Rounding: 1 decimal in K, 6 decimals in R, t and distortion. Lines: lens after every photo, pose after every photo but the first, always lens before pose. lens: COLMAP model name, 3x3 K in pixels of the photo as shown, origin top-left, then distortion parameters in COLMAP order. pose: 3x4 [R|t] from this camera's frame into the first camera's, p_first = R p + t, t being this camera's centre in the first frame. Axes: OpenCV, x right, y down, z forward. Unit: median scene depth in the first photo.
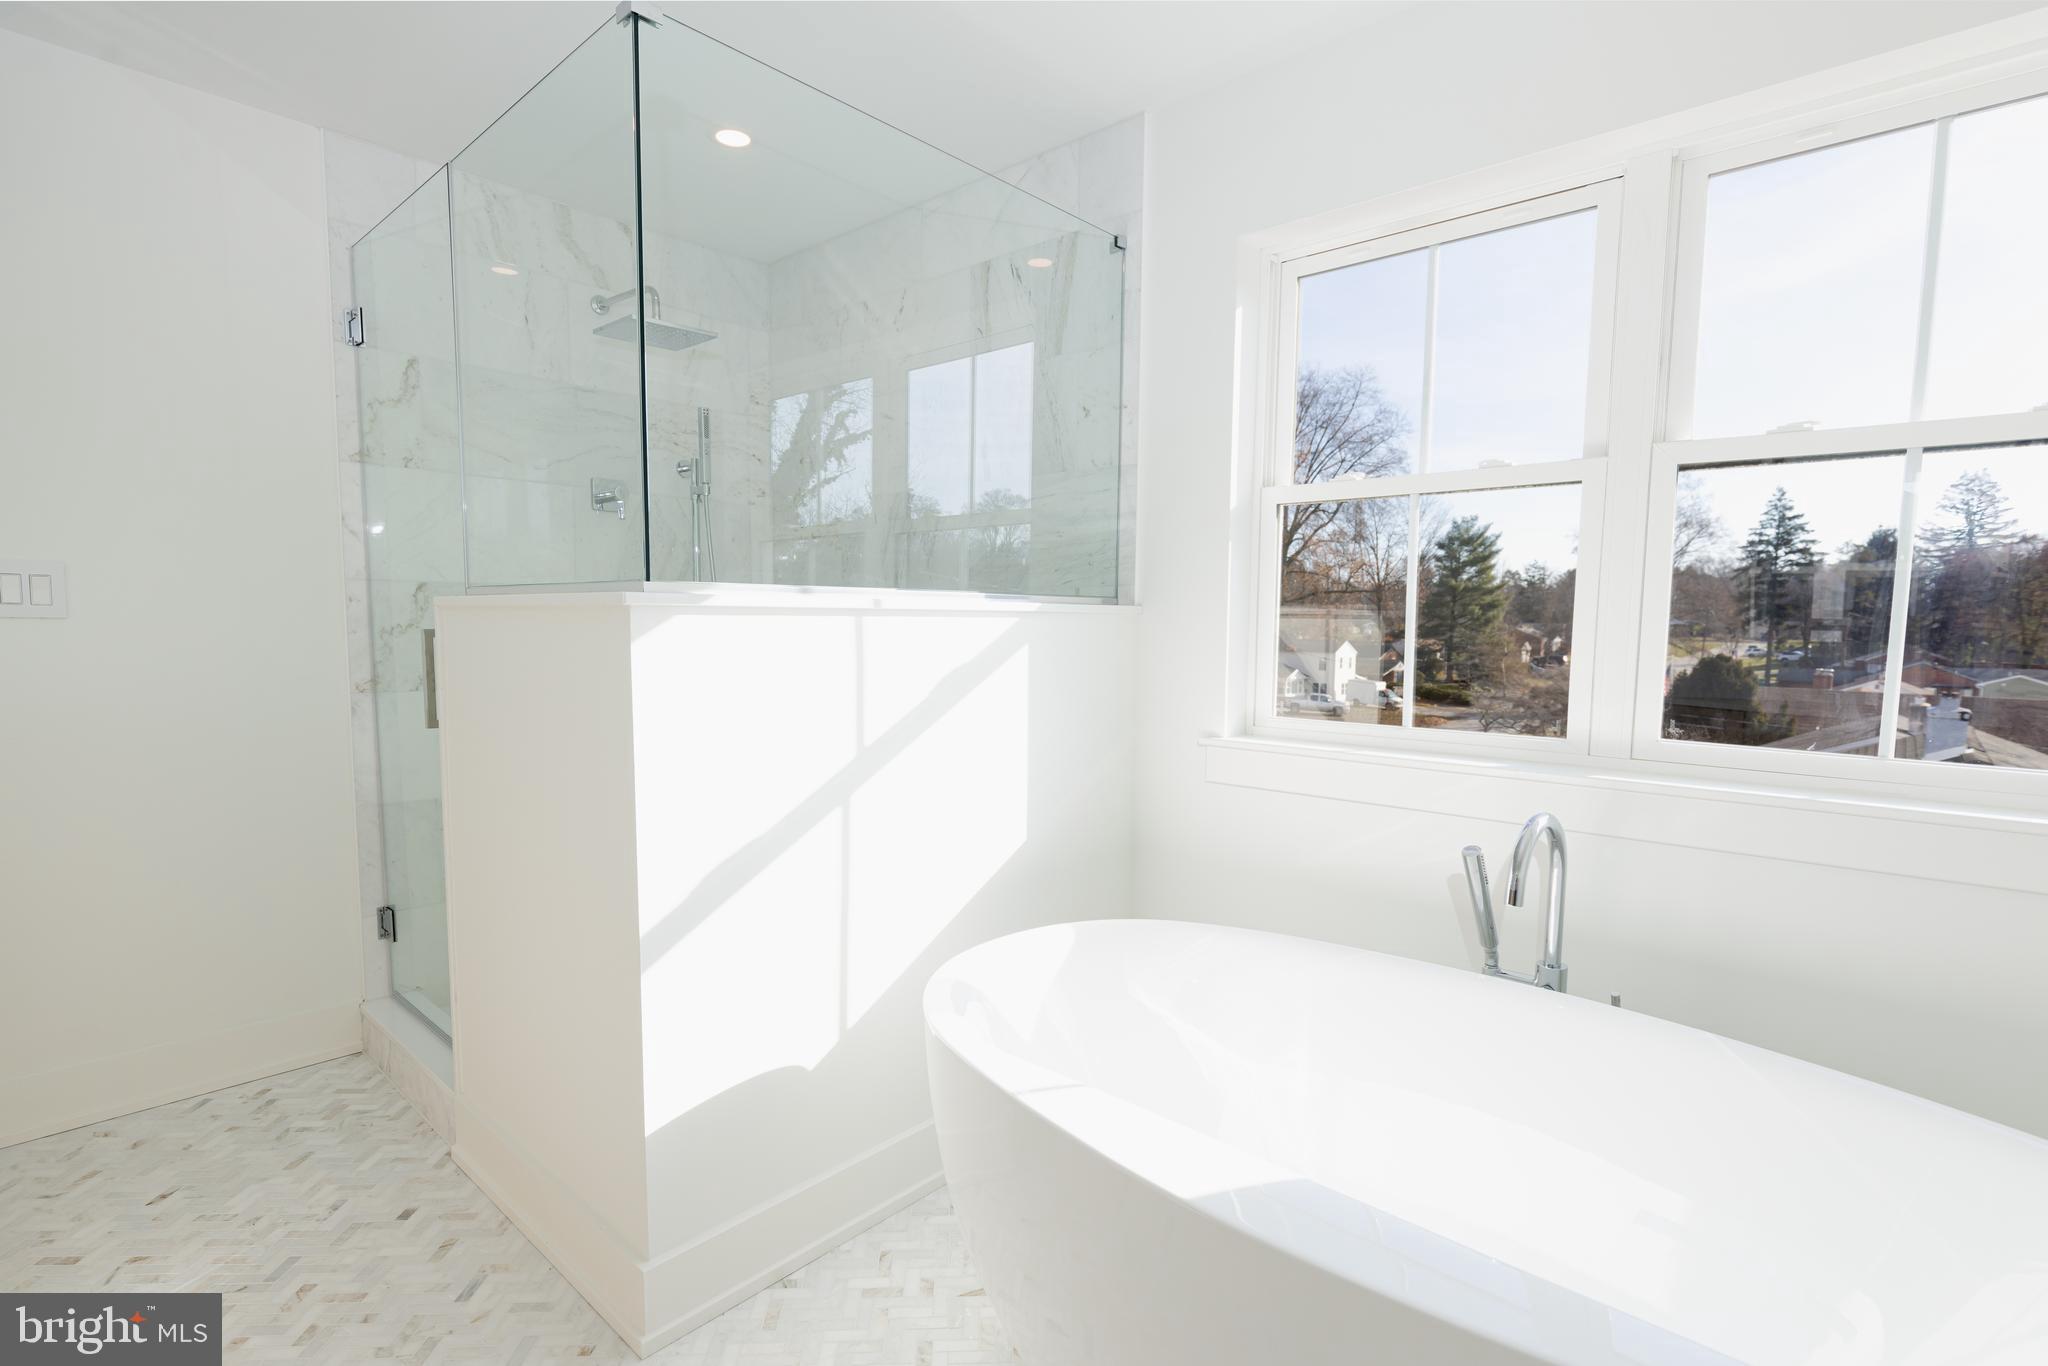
lens RADIAL K [[995.5, 0, 1033.6], [0, 995.5, 701.2], [0, 0, 1]] dist [0.001554, 0.001394]
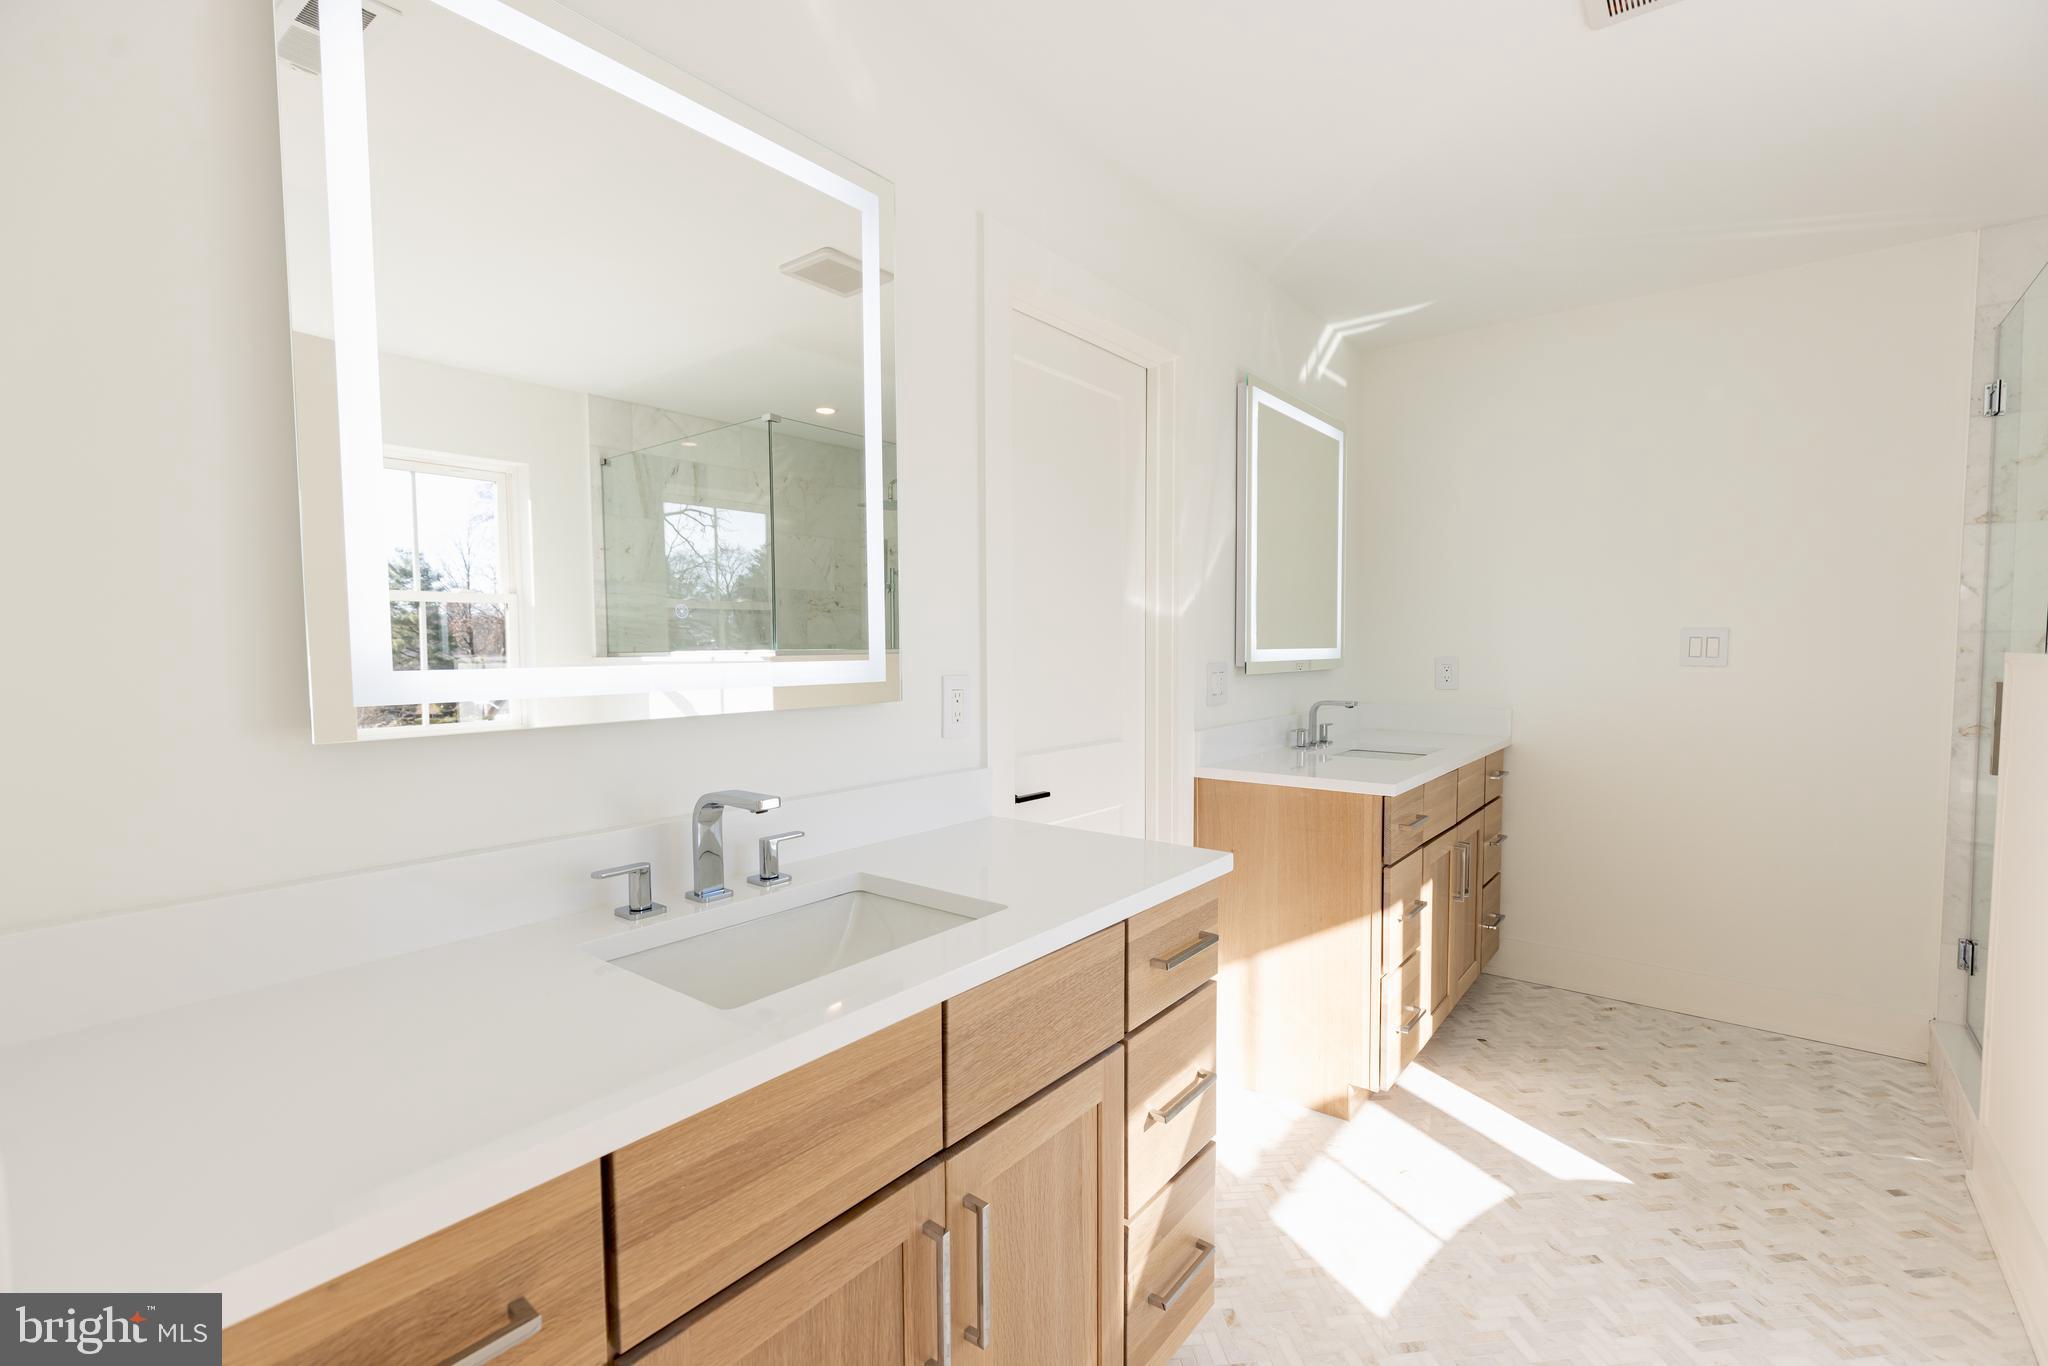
lens RADIAL K [[945.0, 0, 1027.5], [0, 945.0, 688.0], [0, 0, 1]] dist [0.002852, -0.000501]
pose [[0.078312, 0.044043, -0.995956, 0.304195], [-0.085661, 0.995626, 0.037292, -0.013815], [0.993242, 0.082394, 0.081742, -0.109314]]
